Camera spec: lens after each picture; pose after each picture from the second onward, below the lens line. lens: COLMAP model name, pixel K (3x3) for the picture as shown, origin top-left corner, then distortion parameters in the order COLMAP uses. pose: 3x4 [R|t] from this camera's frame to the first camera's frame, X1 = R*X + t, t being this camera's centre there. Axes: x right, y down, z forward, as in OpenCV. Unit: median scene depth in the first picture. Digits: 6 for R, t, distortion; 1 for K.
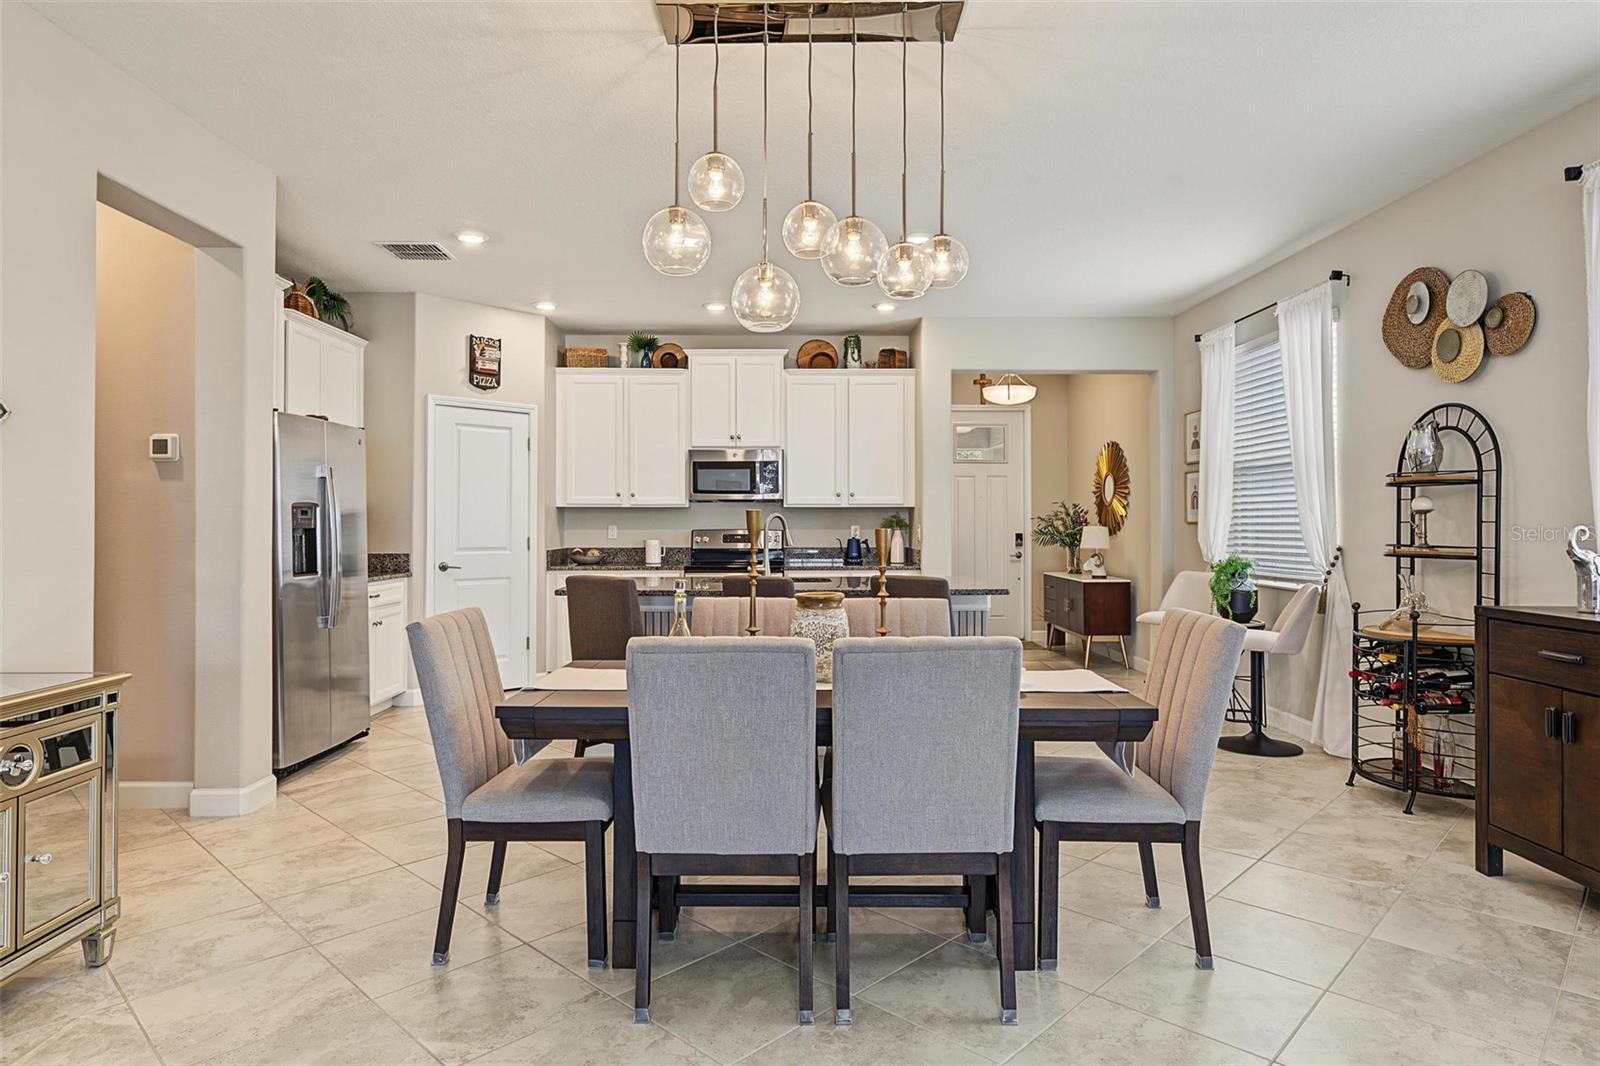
lens RADIAL K [[915.8, 0, 797.4], [0, 915.8, 517.7], [0, 0, 1]] dist [0.001704, -0.000886]
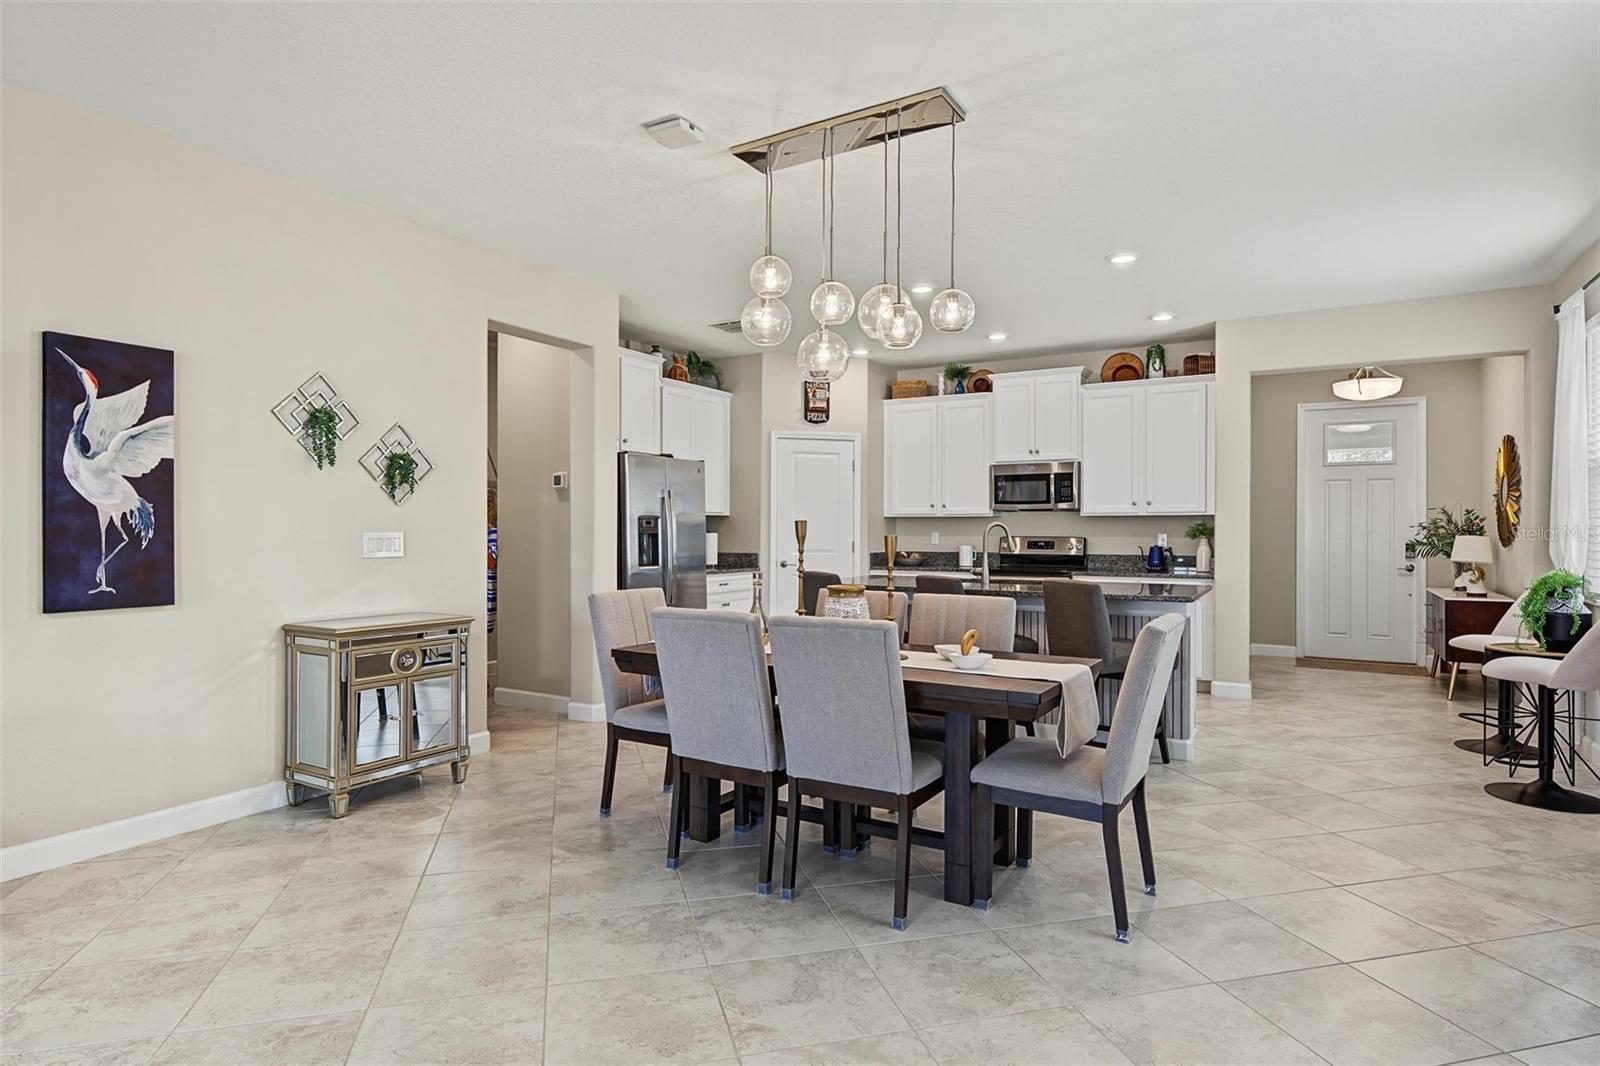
lens RADIAL K [[867.8, 0, 794.7], [0, 867.8, 532.7], [0, 0, 1]] dist [0.004394, -0.000205]
pose [[0.854705, 0.003886, -0.519100, 0.250761], [0.000589, 0.999964, 0.008457, -0.000731], [0.519114, -0.007534, 0.854672, -0.031115]]
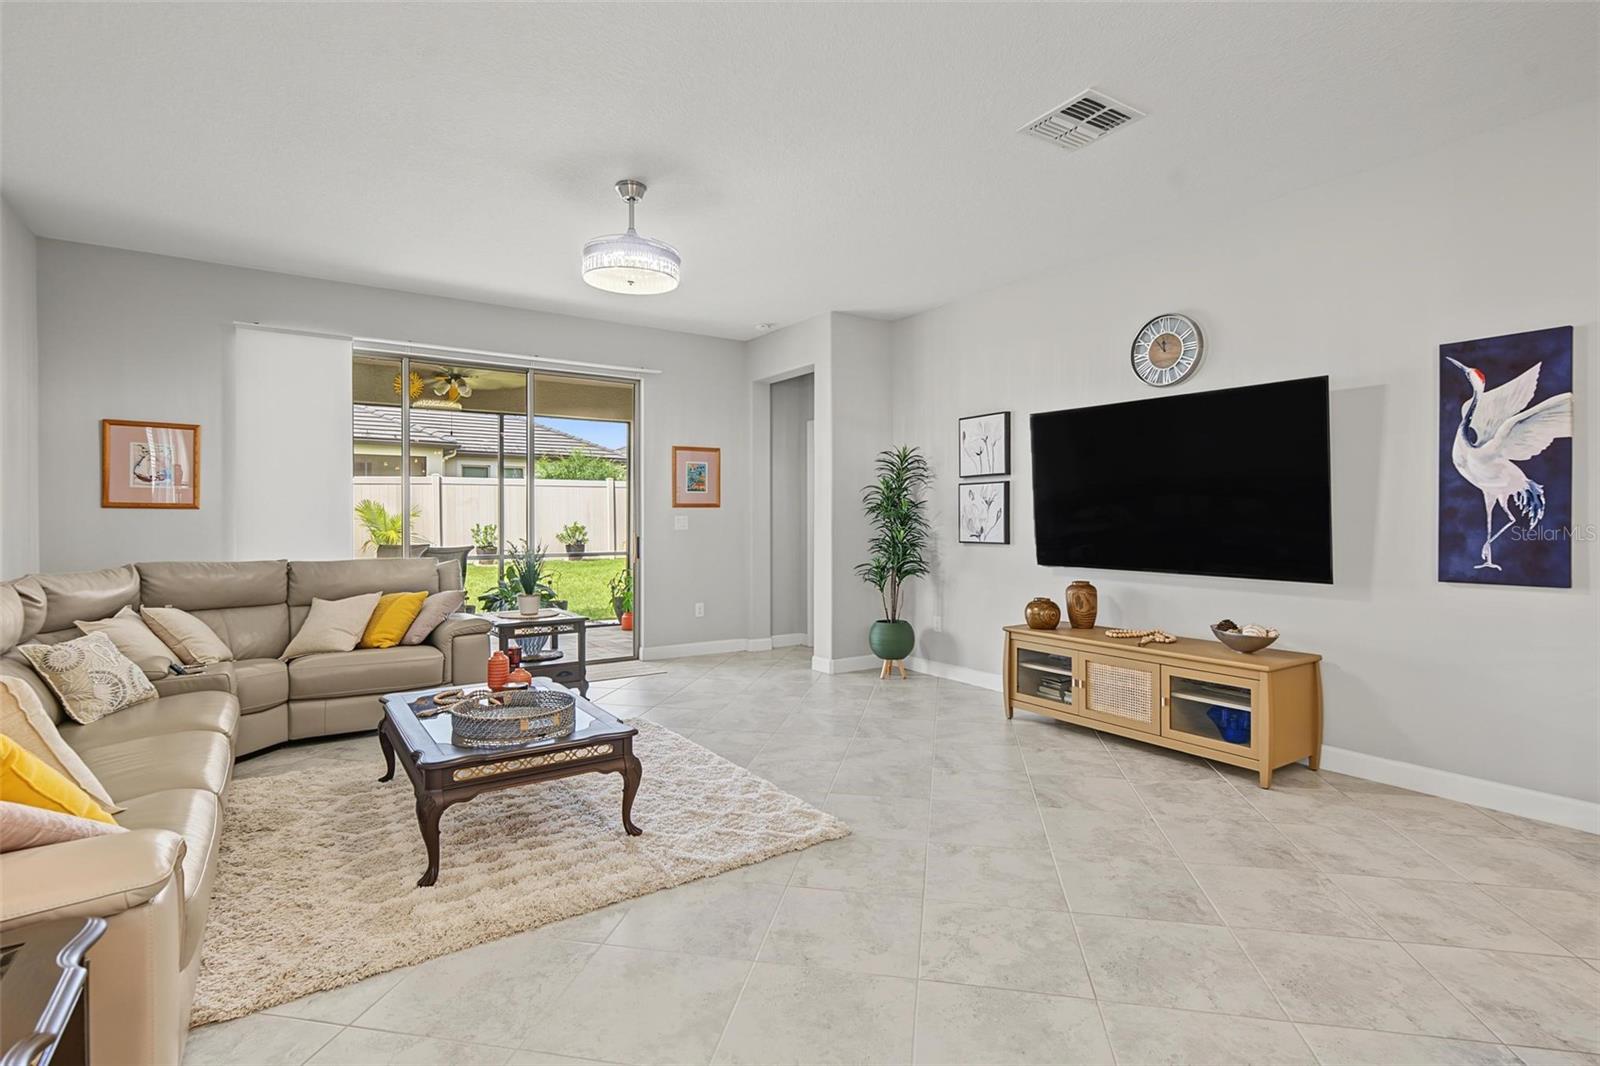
lens RADIAL K [[778.9, 0, 794.5], [0, 778.9, 519.0], [0, 0, 1]] dist [-0.000232, -0.000179]
pose [[-0.840090, 0.001234, -0.542446, 0.283622], [0.003916, 0.999985, -0.003790, 0.006640], [0.542433, -0.005308, -0.840082, 0.362596]]
